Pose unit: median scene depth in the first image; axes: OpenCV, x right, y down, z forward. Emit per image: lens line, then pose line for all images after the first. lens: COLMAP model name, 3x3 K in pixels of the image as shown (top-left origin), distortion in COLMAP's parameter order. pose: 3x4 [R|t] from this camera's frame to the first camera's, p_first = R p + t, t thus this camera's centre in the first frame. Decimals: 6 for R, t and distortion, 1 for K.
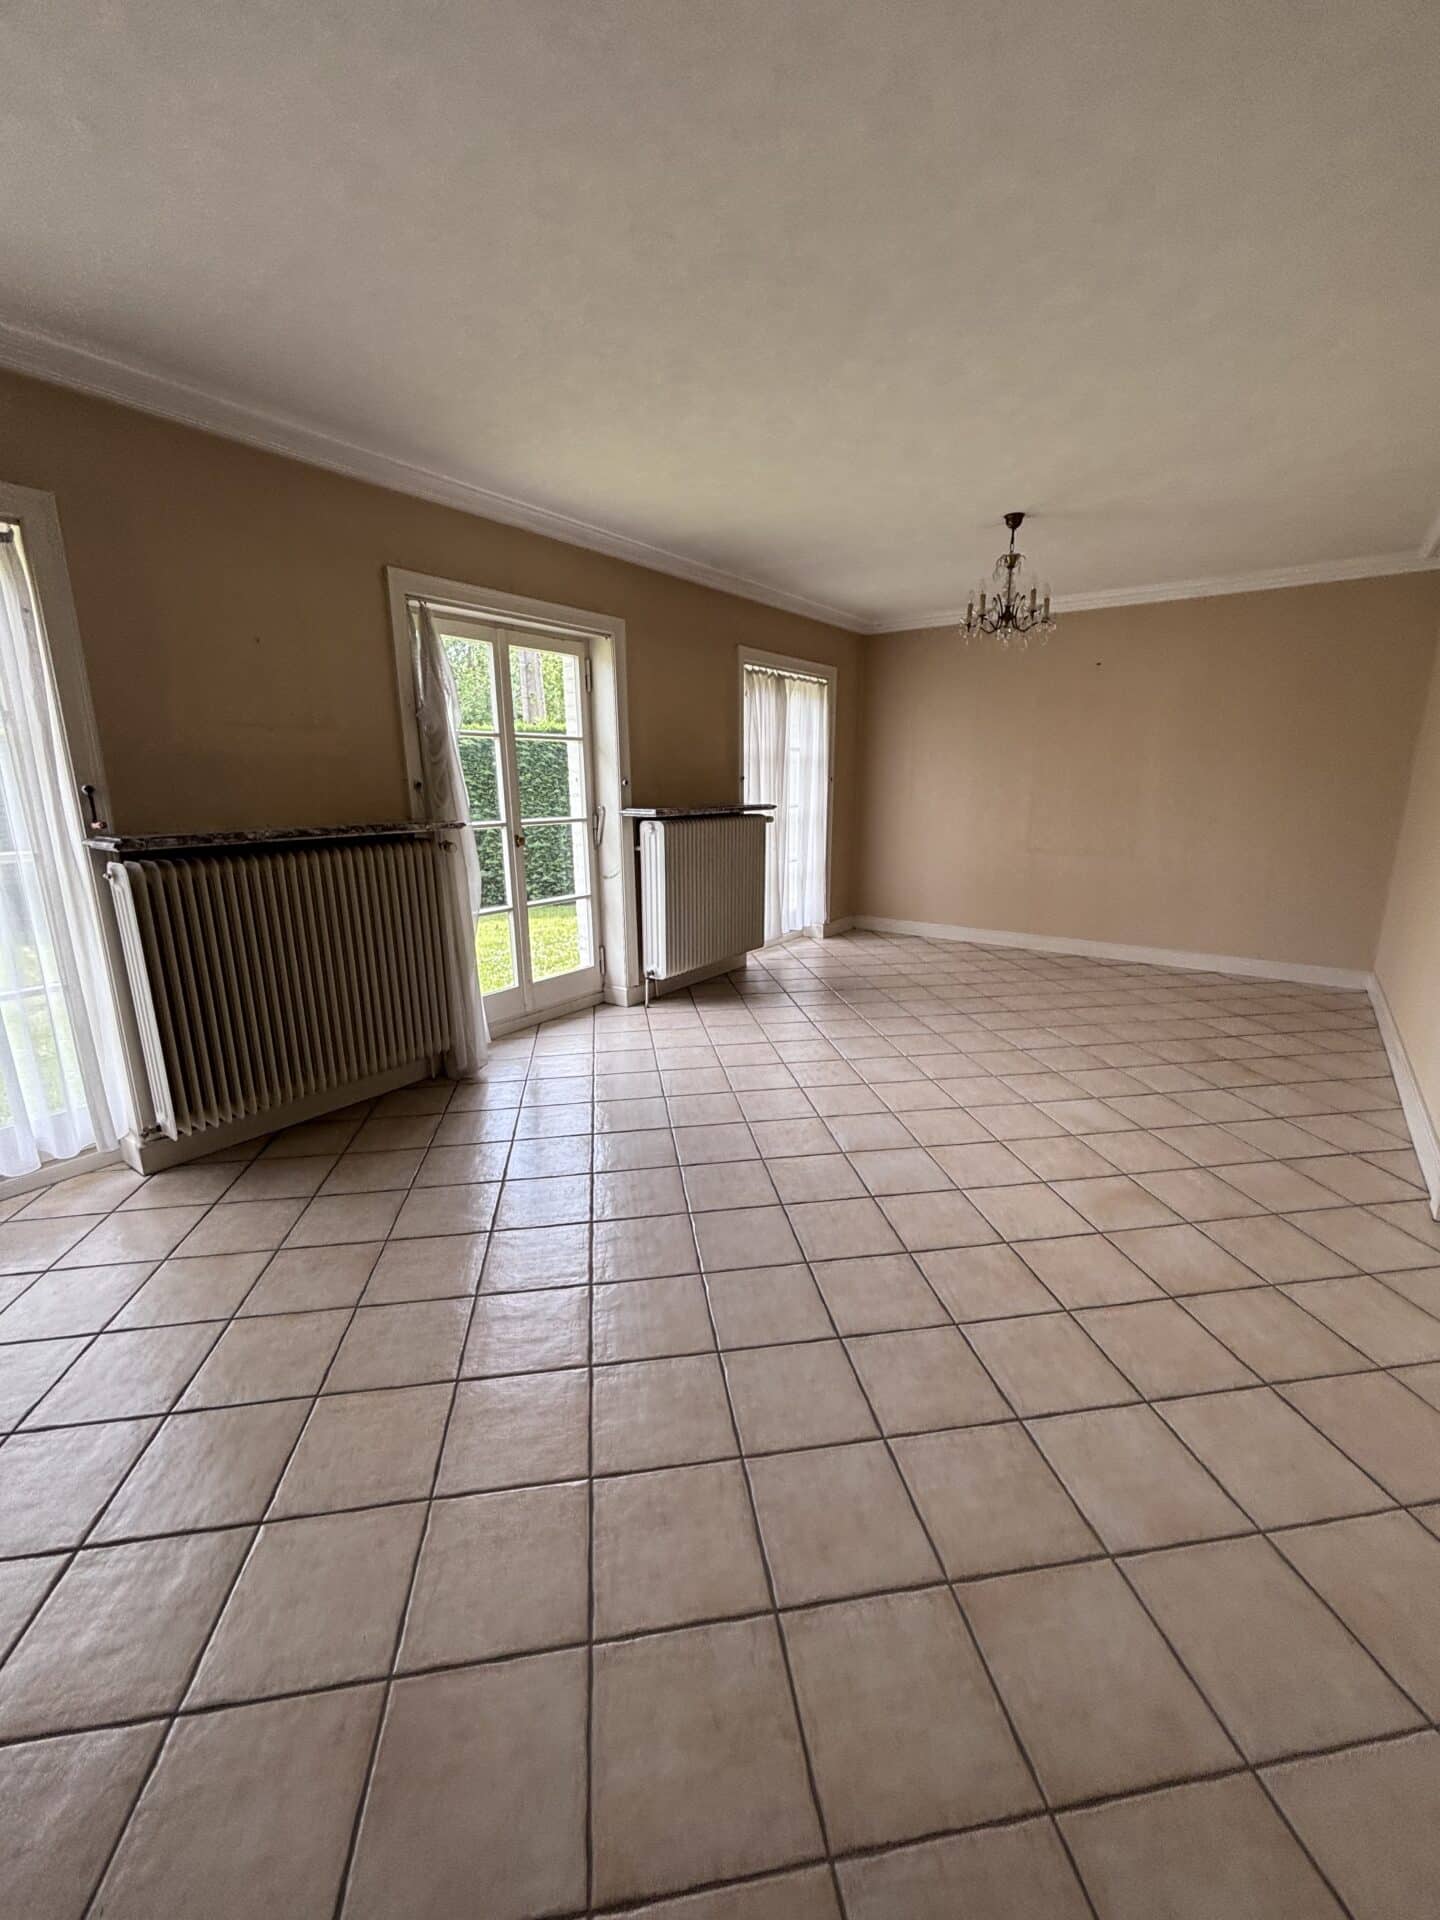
lens RADIAL K [[772.1, 0, 724.1], [0, 772.1, 954.6], [0, 0, 1]] dist [0.012652, 0.000117]
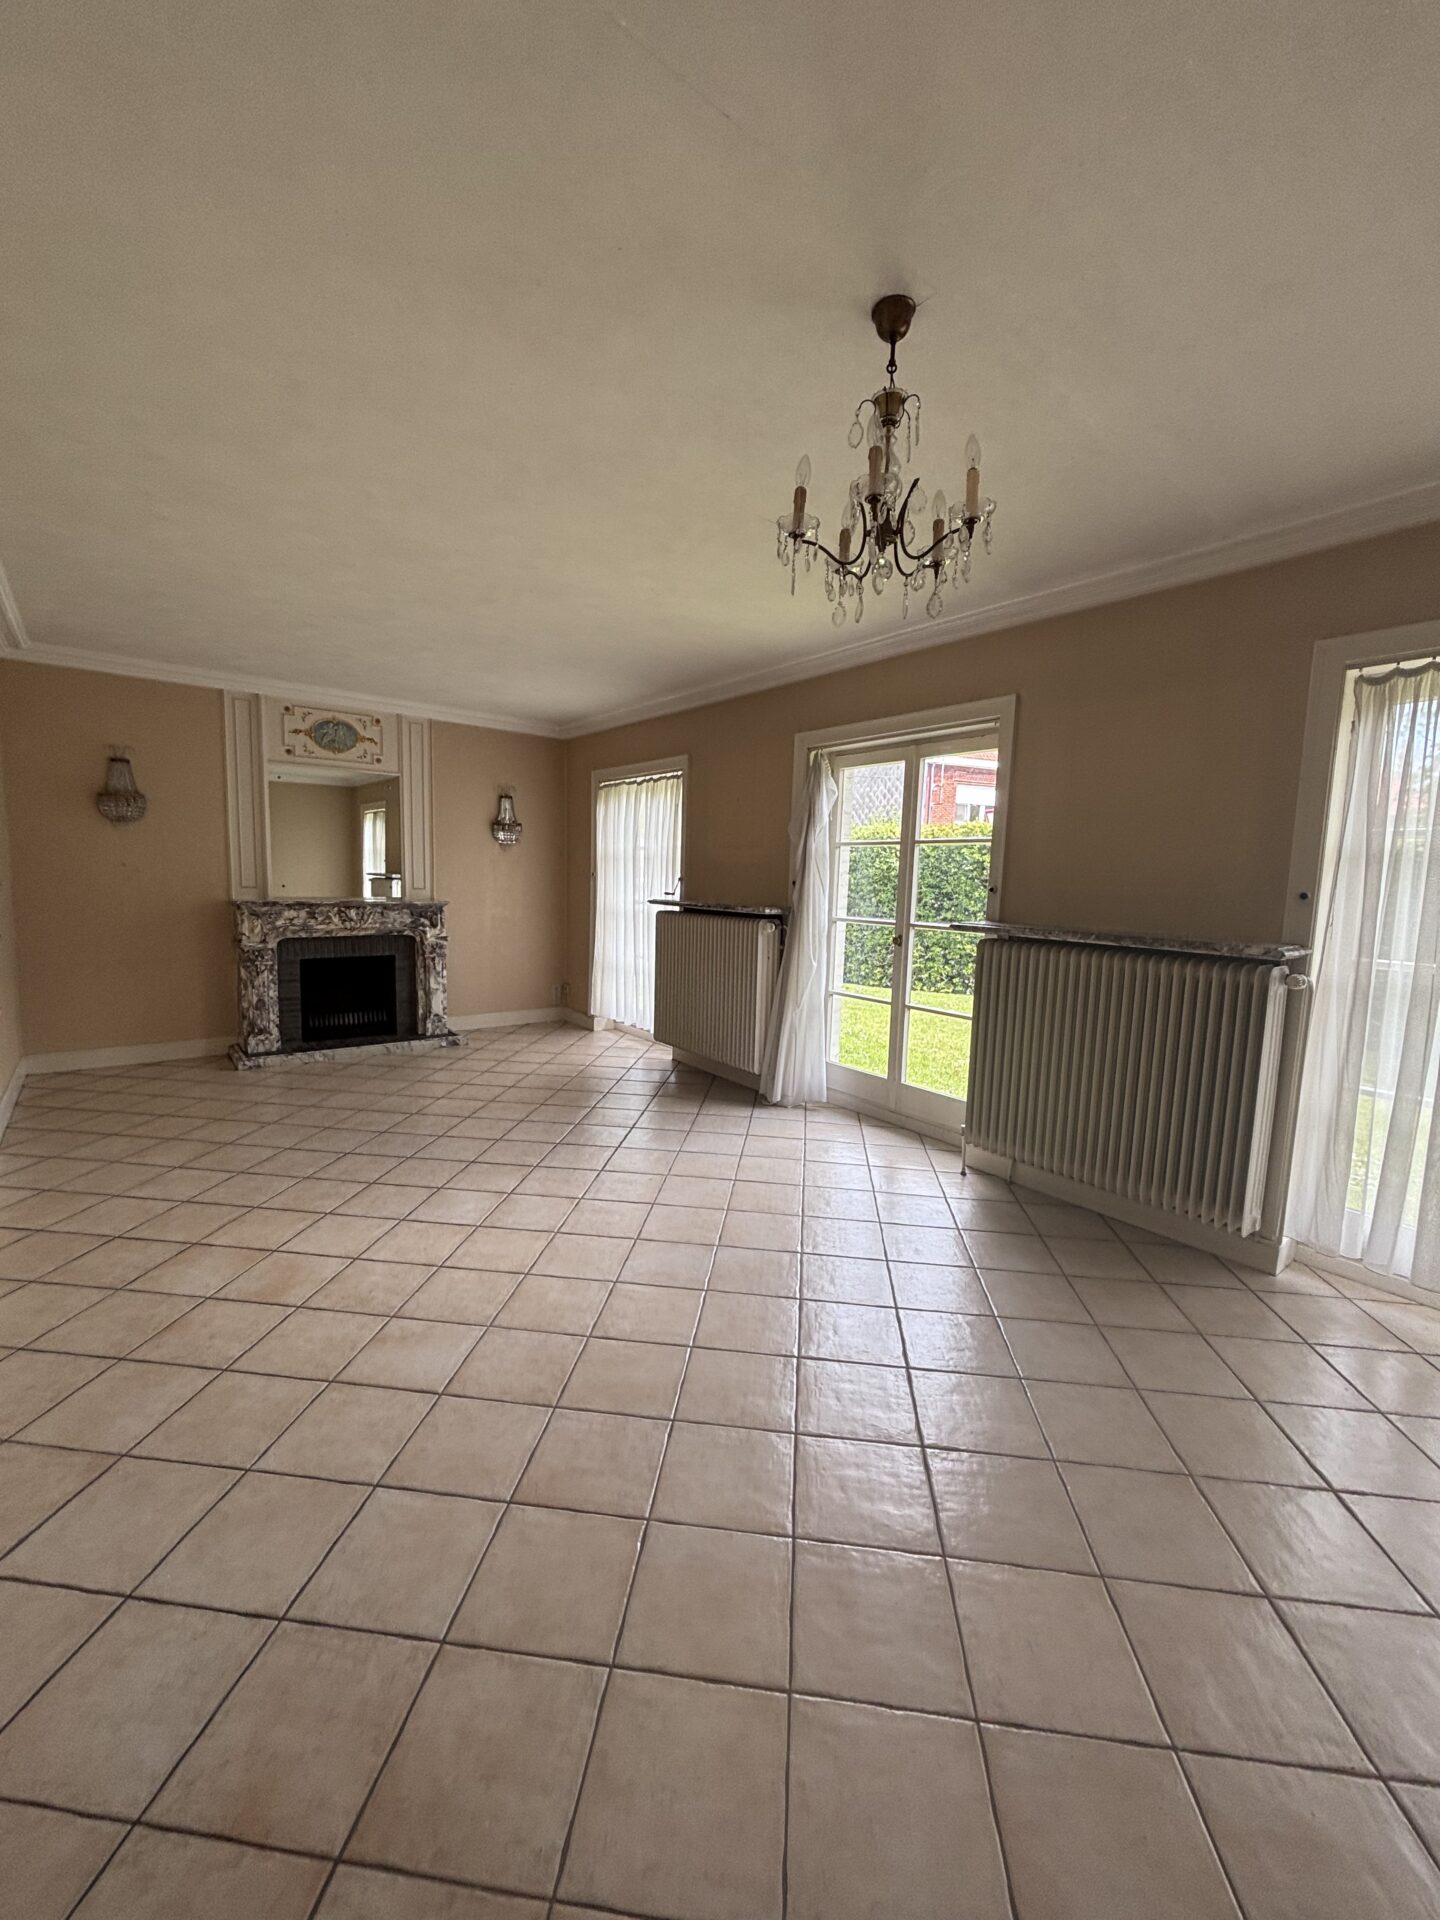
lens RADIAL K [[769.6, 0, 719.6], [0, 769.6, 963.8], [0, 0, 1]] dist [-0.001464, 0.000006]
pose [[-0.268064, 0.108498, -0.957272, 0.947318], [-0.249338, 0.951970, 0.177719, -0.291339], [0.930576, 0.286324, -0.228136, 1.228373]]
